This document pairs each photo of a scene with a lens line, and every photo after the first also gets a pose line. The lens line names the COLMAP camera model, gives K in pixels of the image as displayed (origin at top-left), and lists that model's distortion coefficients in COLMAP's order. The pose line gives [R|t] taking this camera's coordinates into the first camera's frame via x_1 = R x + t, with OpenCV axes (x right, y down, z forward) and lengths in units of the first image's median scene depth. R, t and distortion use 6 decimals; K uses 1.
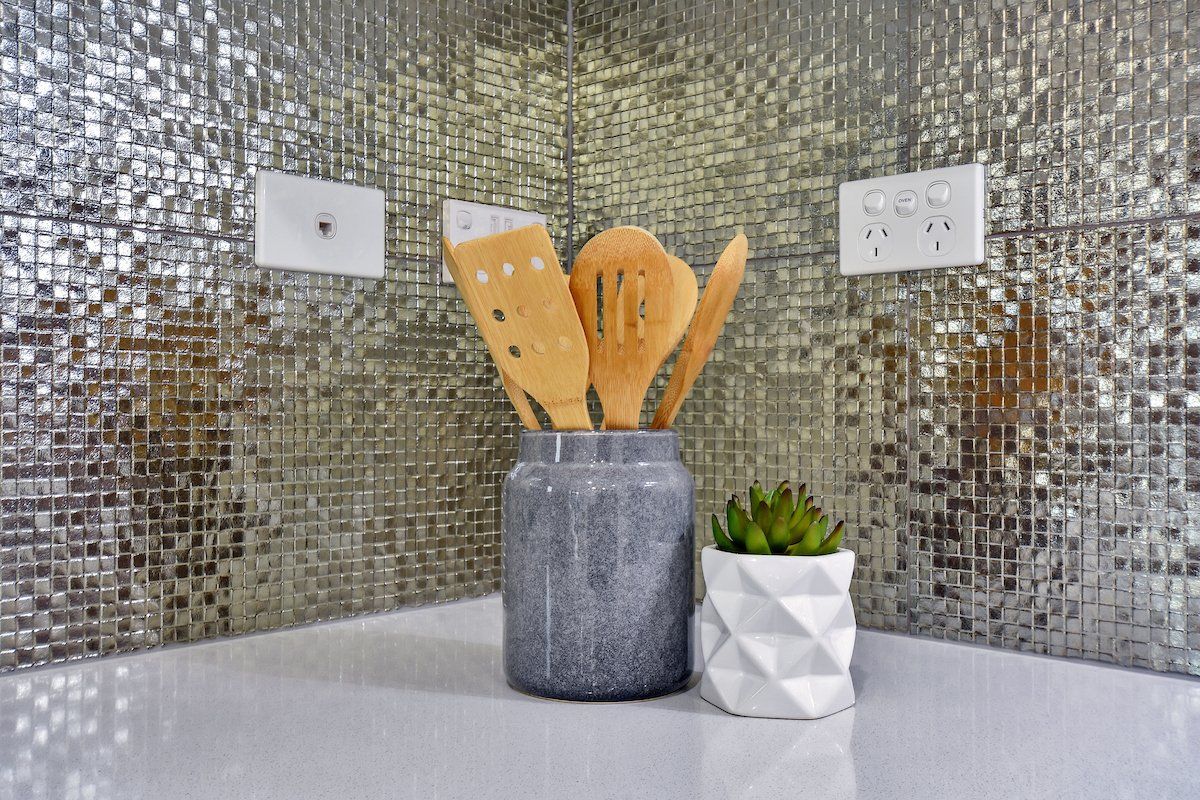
lens RADIAL K [[1178.4, 0, 587.1], [0, 1178.4, 404.5], [0, 0, 1]] dist [-0.014472, 0.000000]
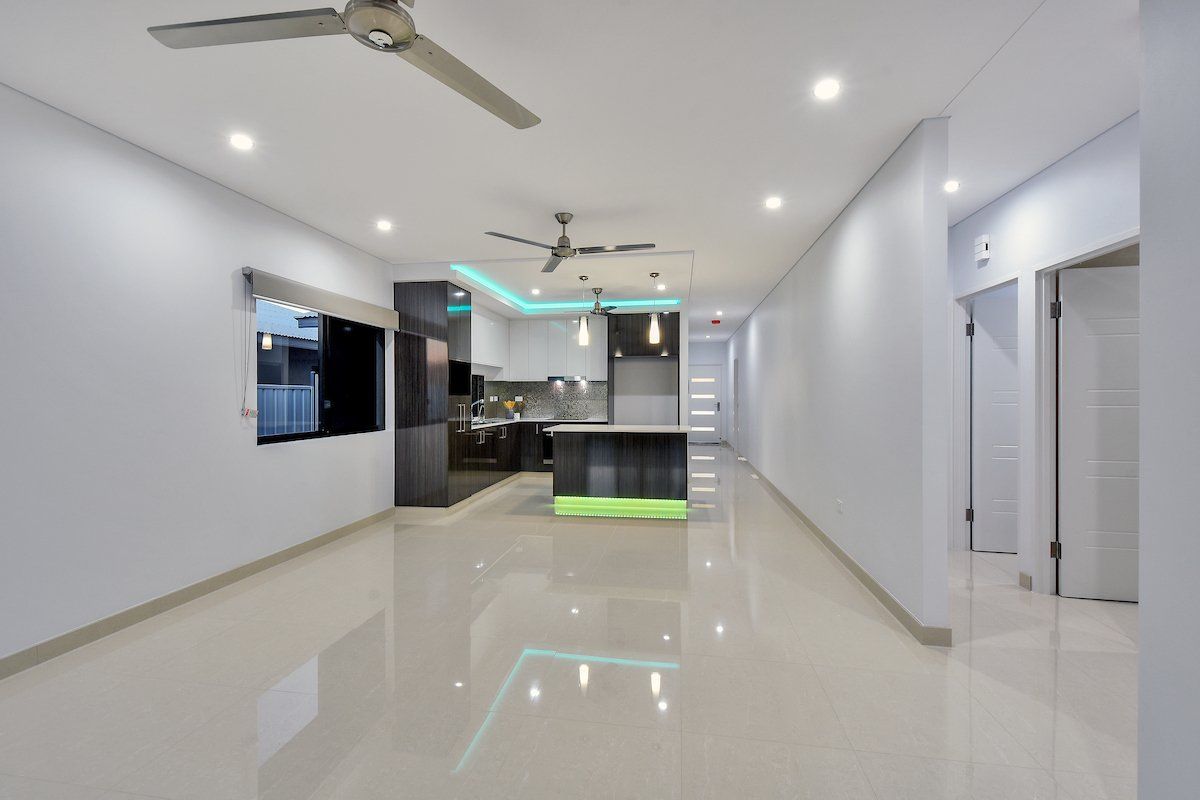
lens RADIAL K [[528.3, 0, 605.3], [0, 528.3, 402.3], [0, 0, 1]] dist [0.019737, -0.006730]
pose [[0.809279, -0.008304, 0.587366, -4.340932], [-0.002129, 0.999852, 0.017069, -0.275419], [-0.587421, -0.015065, 0.809141, -8.171020]]
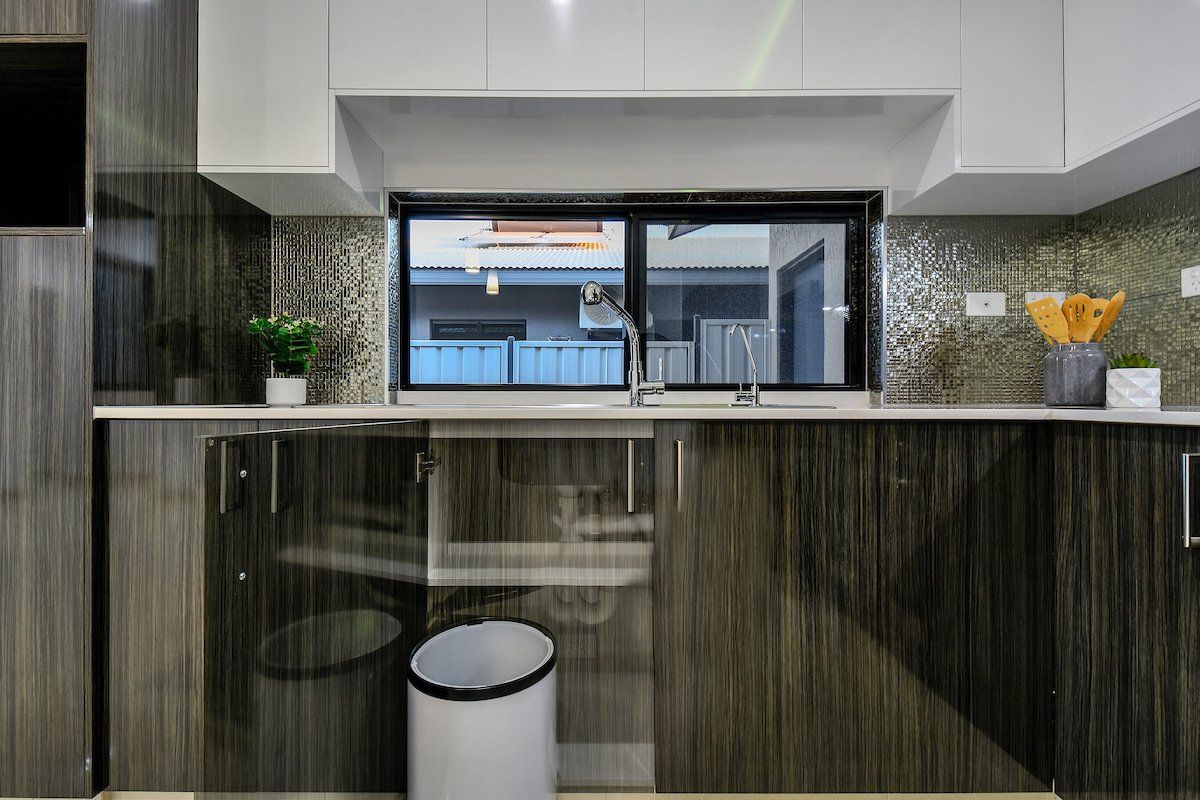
lens RADIAL K [[518.6, 0, 593.5], [0, 518.6, 399.0], [0, 0, 1]] dist [0.010328, -0.005654]
pose [[0.682695, -0.004157, -0.730692, 0.166760], [0.002182, 0.999991, -0.003651, 0.185468], [0.730700, 0.000899, 0.682698, -1.262102]]
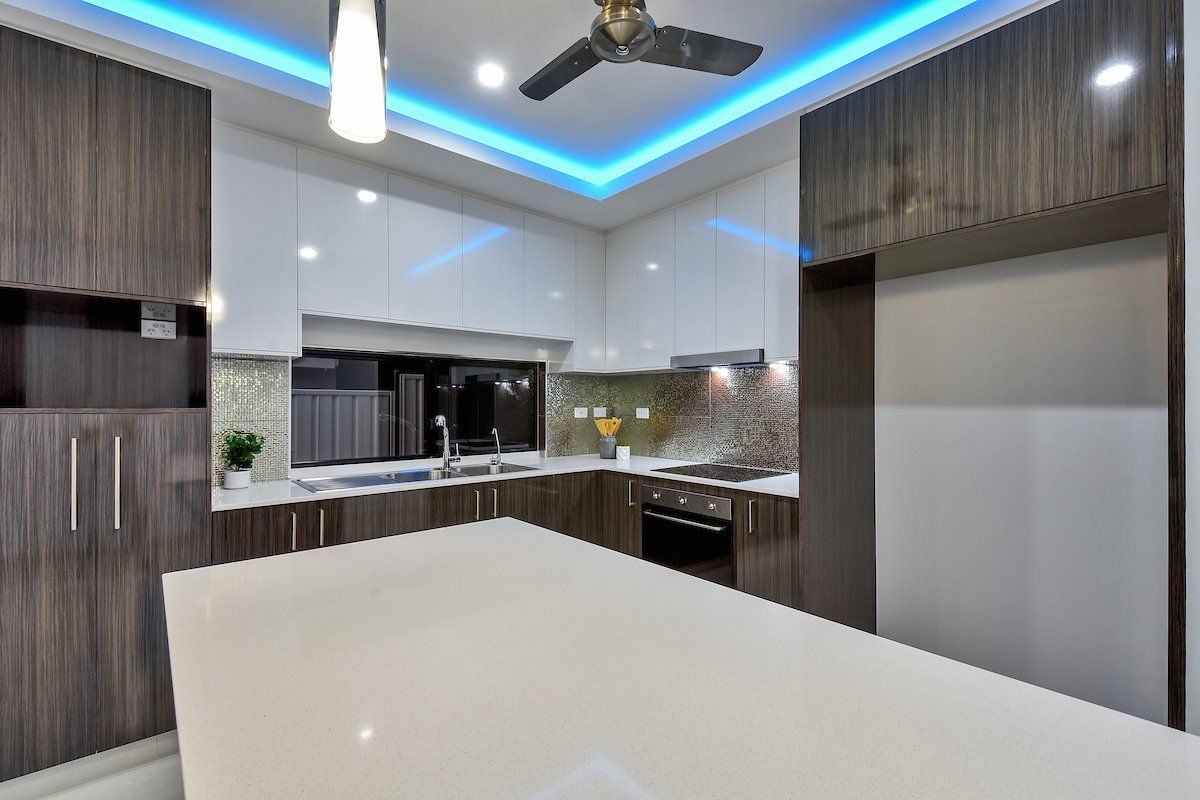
lens RADIAL K [[528.3, 0, 593.5], [0, 528.3, 405.3], [0, 0, 1]] dist [0.019737, -0.006730]
pose [[0.993981, 0.000788, -0.109550, 0.363740], [0.000186, 0.999961, 0.008881, -0.269044], [0.109553, -0.008848, 0.993942, -3.453979]]
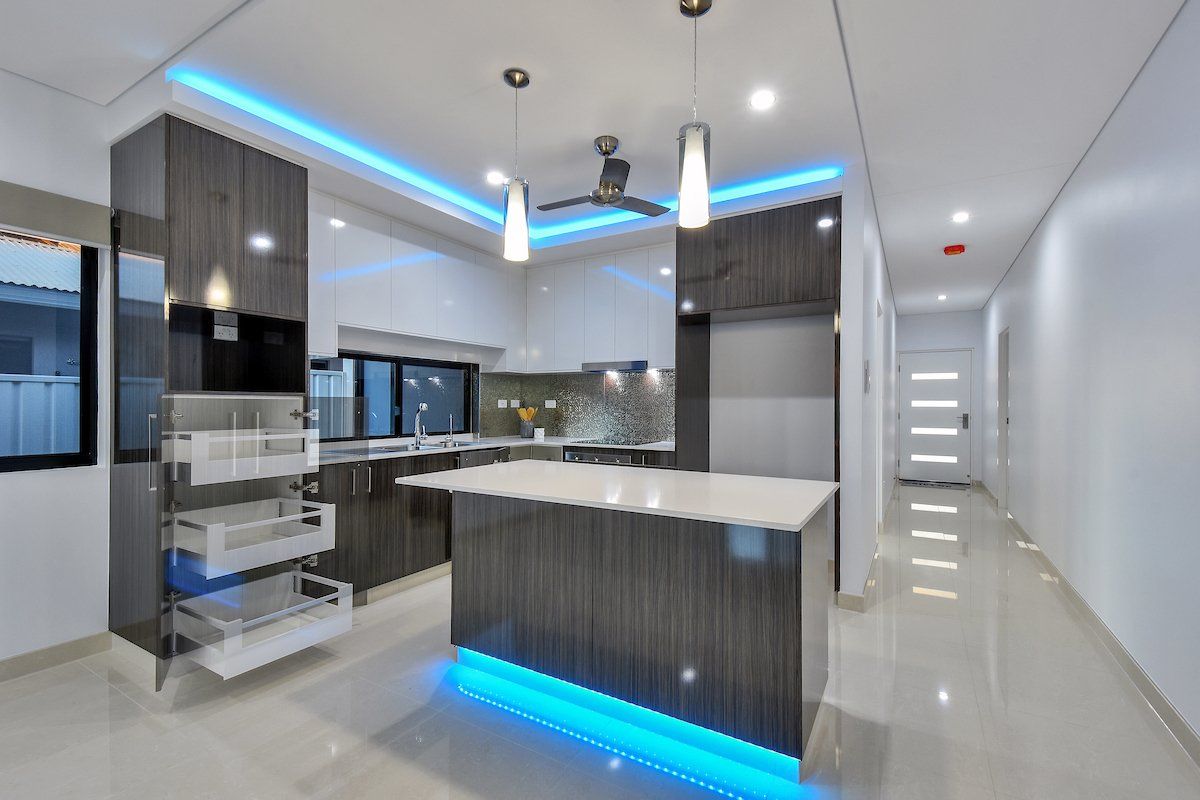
lens RADIAL K [[528.3, 0, 593.5], [0, 528.3, 407.4], [0, 0, 1]] dist [0.019737, -0.006730]
pose [[0.976118, 0.003120, 0.217221, -0.541280], [-0.005916, 0.999908, 0.012224, -0.200495], [-0.217162, -0.013217, 0.976046, -4.920331]]
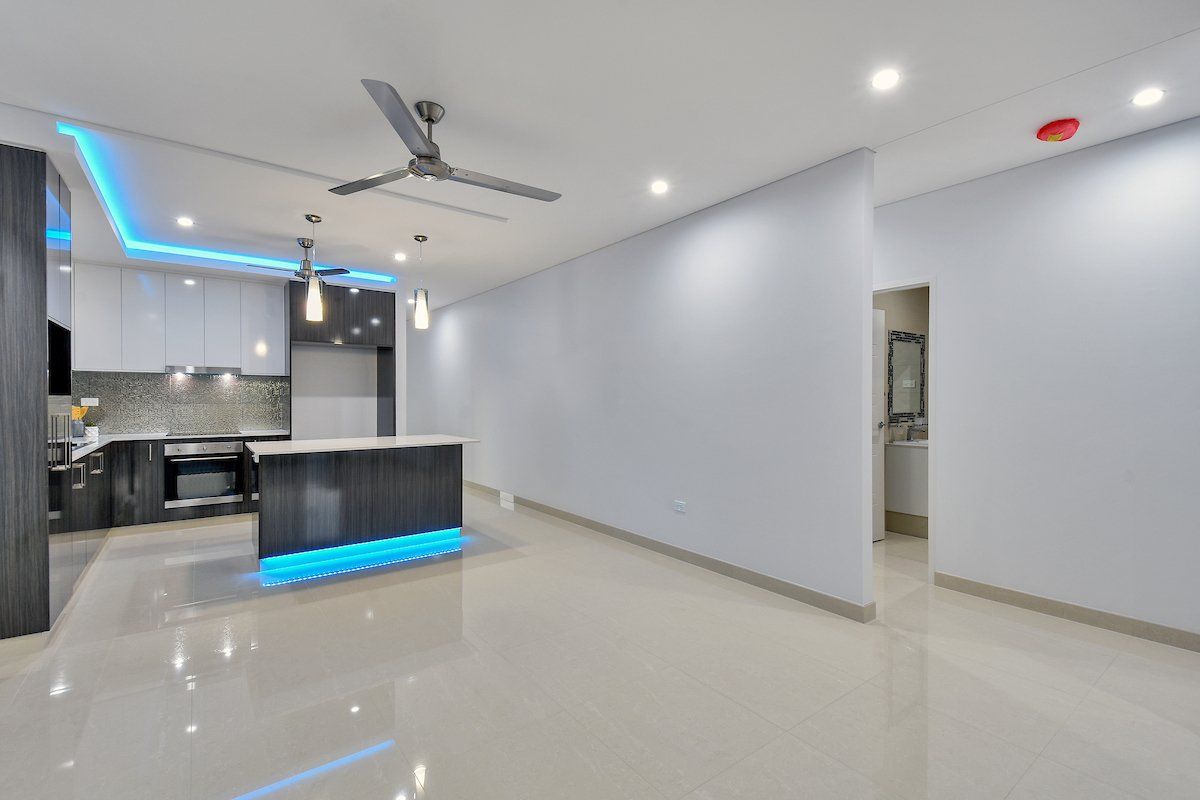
lens RADIAL K [[528.3, 0, 594.5], [0, 528.3, 401.9], [0, 0, 1]] dist [0.019737, -0.006730]
pose [[0.167567, -0.001932, 0.985859, -4.632585], [-0.009453, 0.999949, 0.003567, -0.239249], [-0.985815, -0.009917, 0.167541, -5.489146]]
